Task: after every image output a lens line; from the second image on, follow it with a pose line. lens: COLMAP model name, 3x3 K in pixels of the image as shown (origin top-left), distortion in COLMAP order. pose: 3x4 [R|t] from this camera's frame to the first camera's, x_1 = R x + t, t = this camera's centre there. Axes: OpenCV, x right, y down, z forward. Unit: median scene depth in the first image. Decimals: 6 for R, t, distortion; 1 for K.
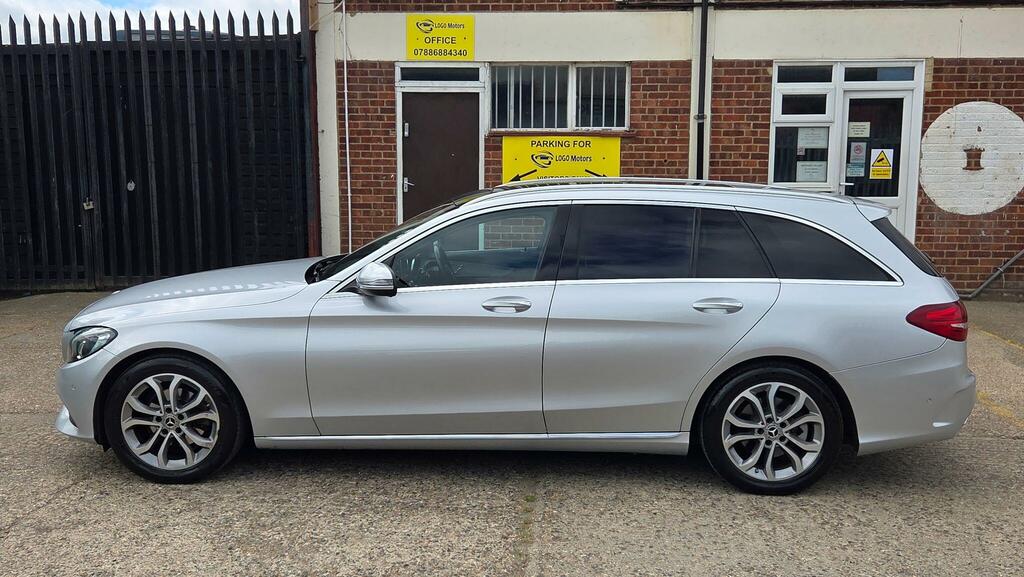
lens RADIAL K [[734.1, 0, 512.0], [0, 734.1, 288.5], [0, 0, 1]] dist [0.058003, -0.063748]
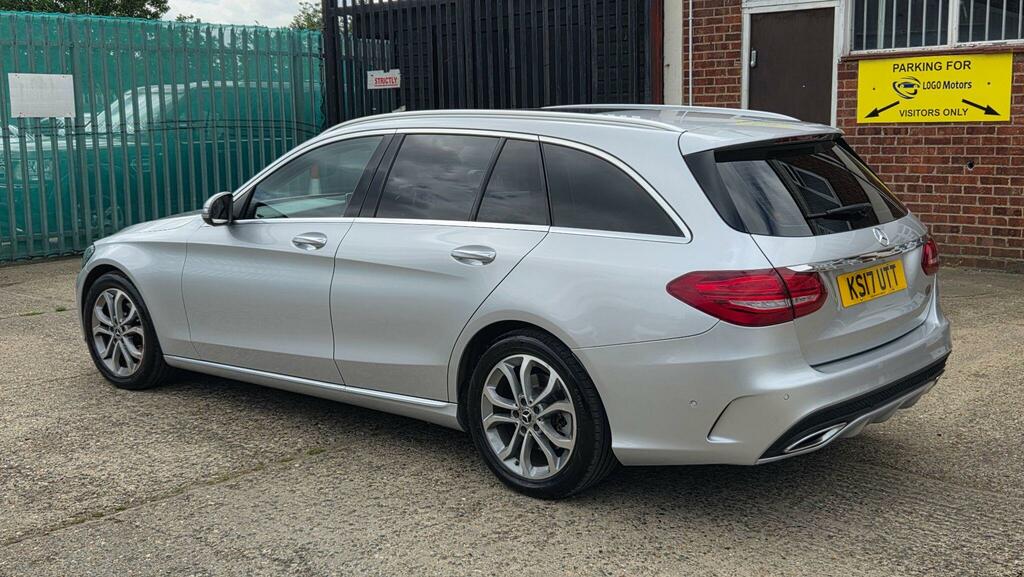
lens RADIAL K [[834.1, 0, 511.8], [0, 834.1, 260.3], [0, 0, 1]] dist [0.072261, -0.079300]
pose [[0.879009, 0.066760, -0.472108, 0.111152], [-0.058354, 0.997769, 0.032444, -0.000512], [0.473220, -0.000969, 0.880944, 0.028808]]
